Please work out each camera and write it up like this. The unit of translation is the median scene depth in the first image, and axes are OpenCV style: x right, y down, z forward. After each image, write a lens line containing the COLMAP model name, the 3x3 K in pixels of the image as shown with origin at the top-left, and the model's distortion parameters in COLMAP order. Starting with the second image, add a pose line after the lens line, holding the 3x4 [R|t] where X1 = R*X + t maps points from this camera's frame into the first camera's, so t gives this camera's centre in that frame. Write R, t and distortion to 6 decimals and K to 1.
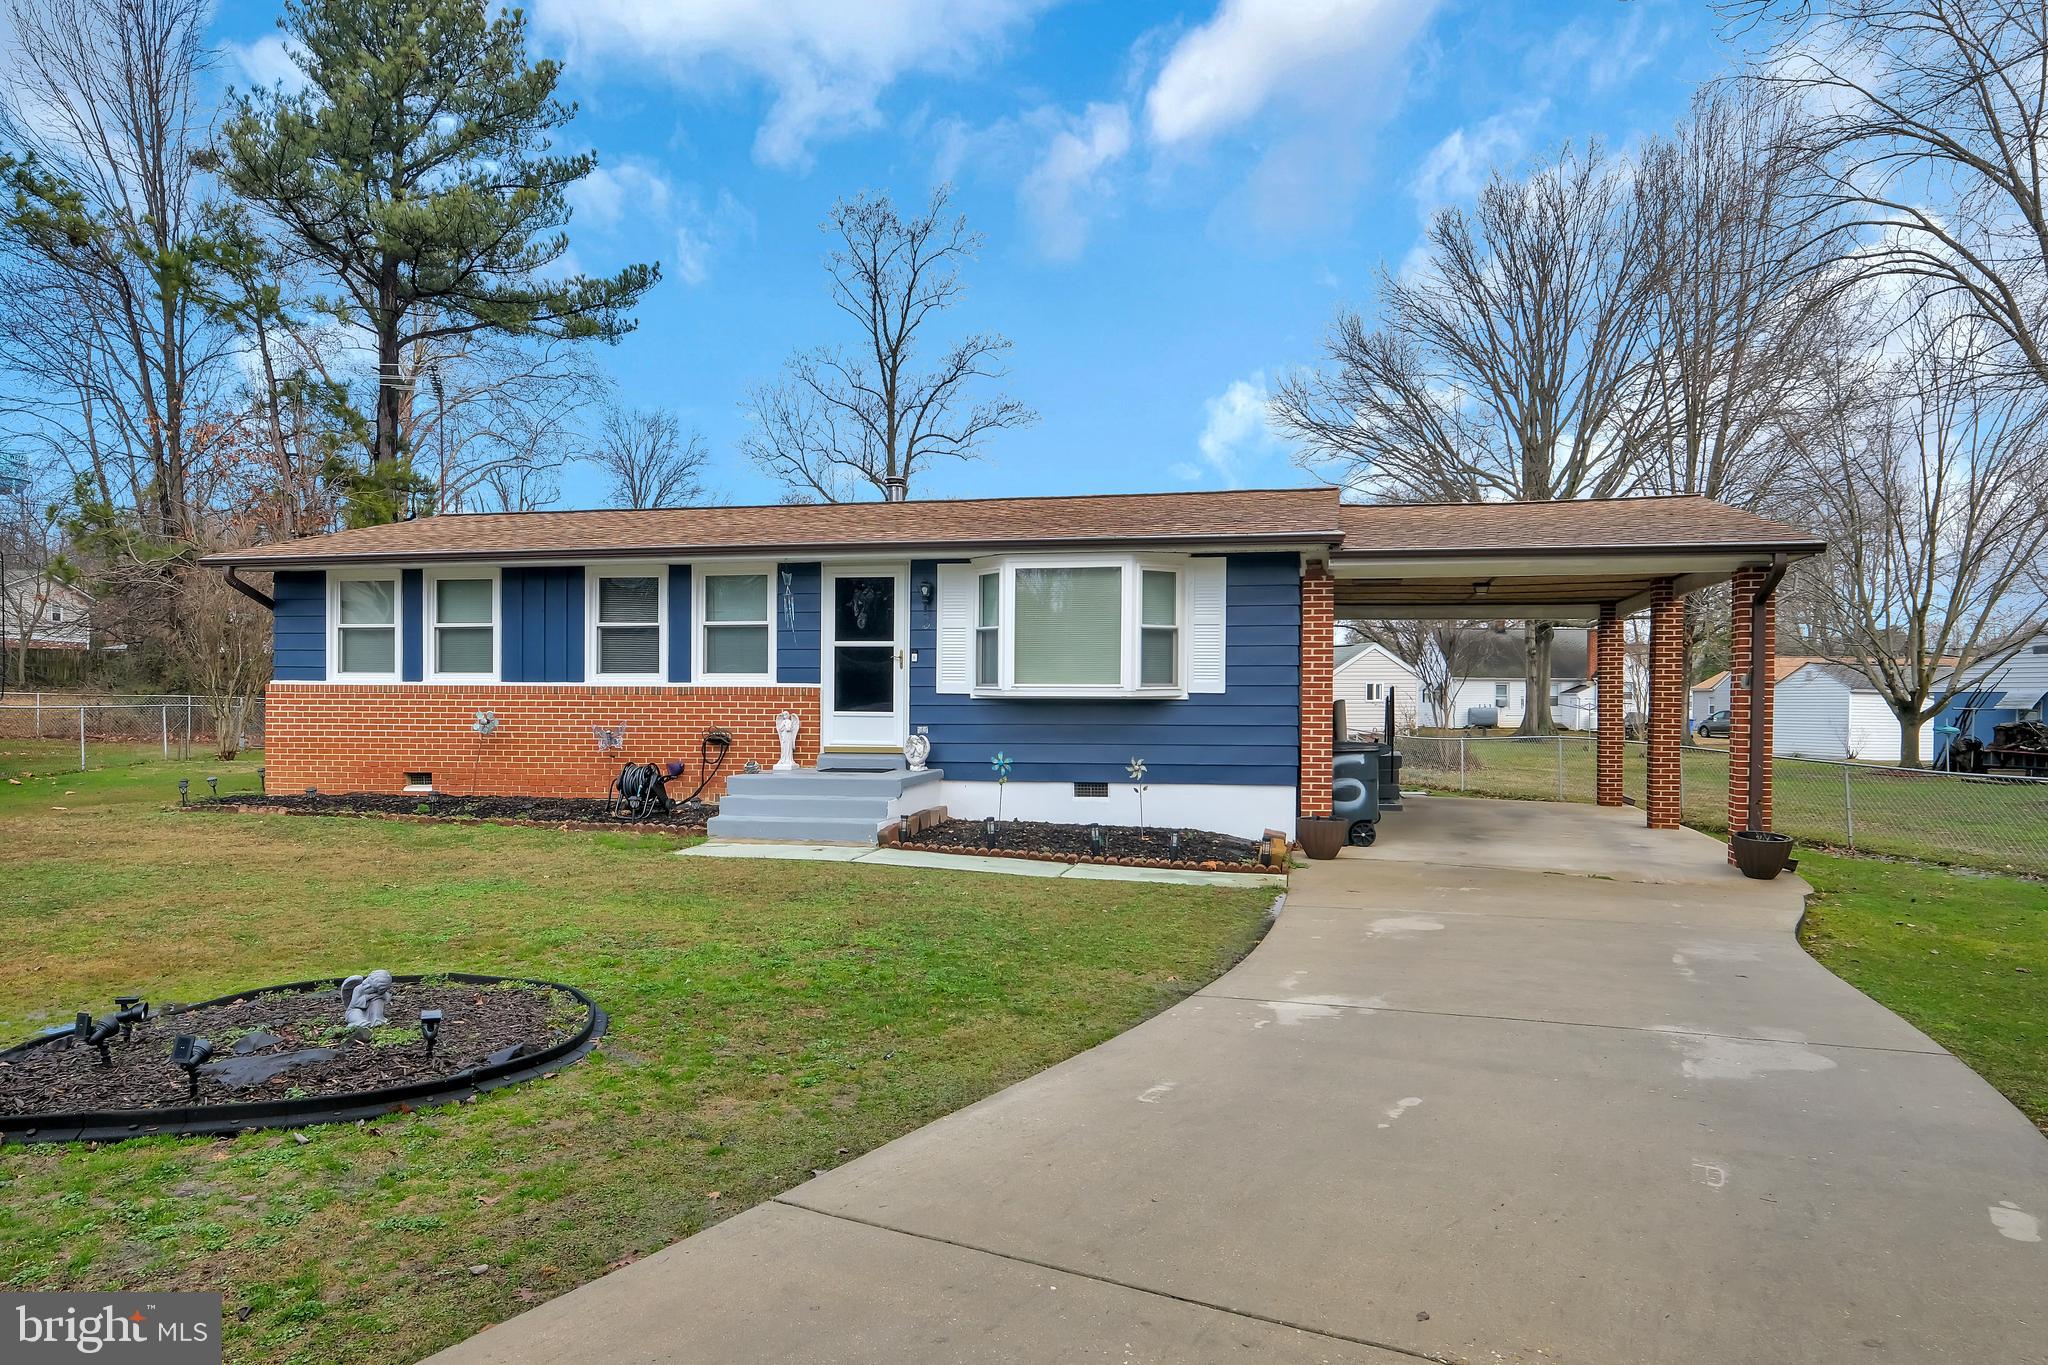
lens RADIAL K [[1104.4, 0, 1062.9], [0, 1104.4, 690.9], [0, 0, 1]] dist [0.000391, 0.000233]
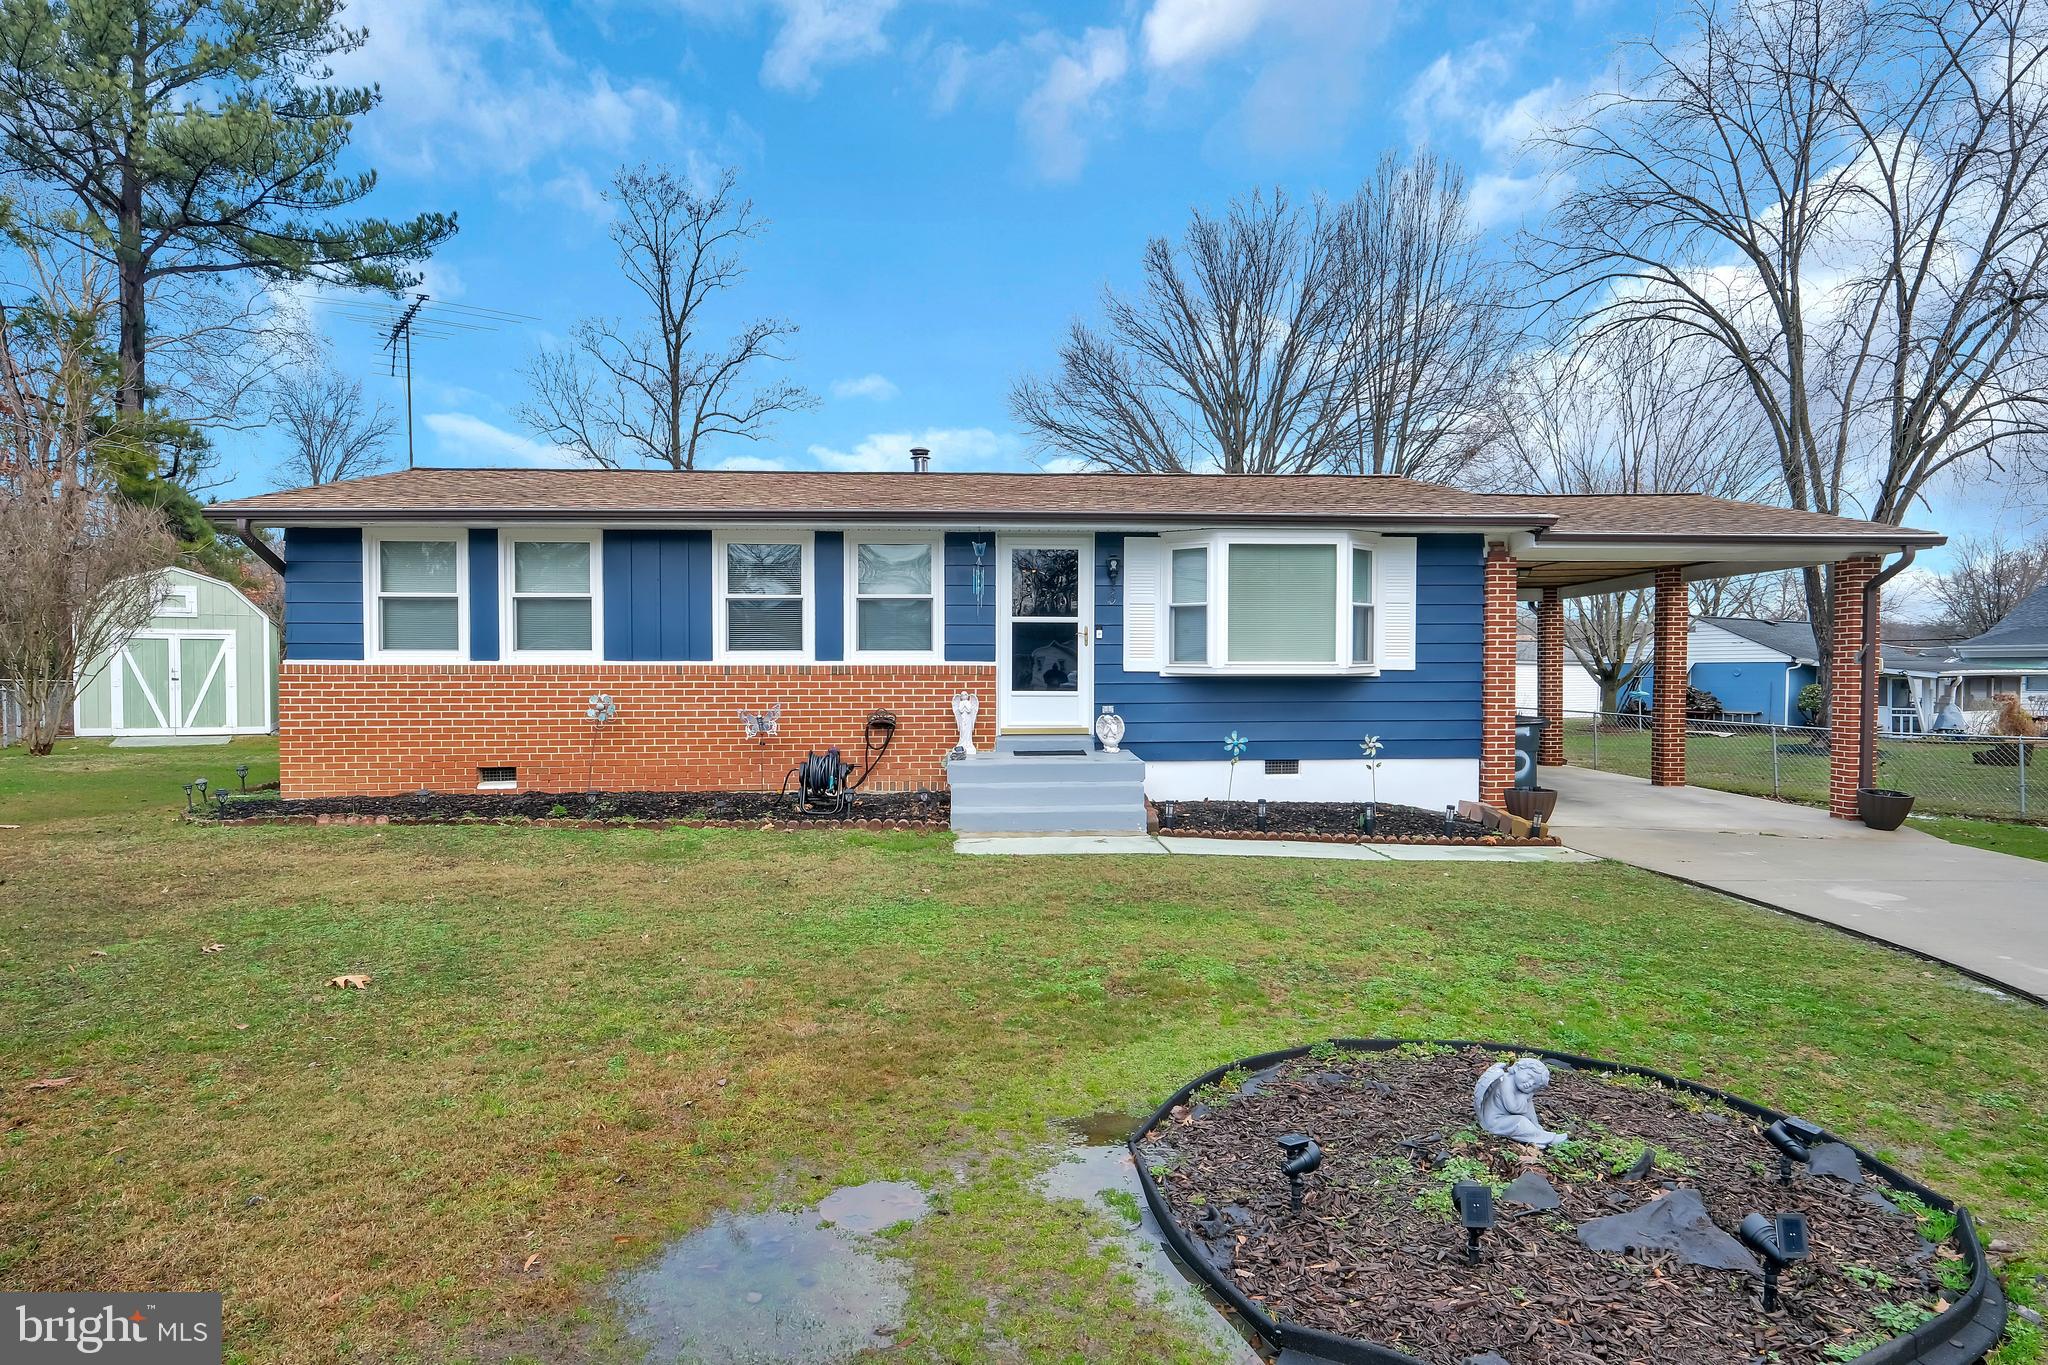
lens RADIAL K [[1016.0, 0, 1065.2], [0, 1016.0, 687.0], [0, 0, 1]] dist [-0.001996, -0.000200]
pose [[0.972822, -0.009474, 0.231359, -0.357430], [0.004223, 0.999722, 0.023179, -0.004777], [-0.231515, -0.021572, 0.972592, 0.142446]]
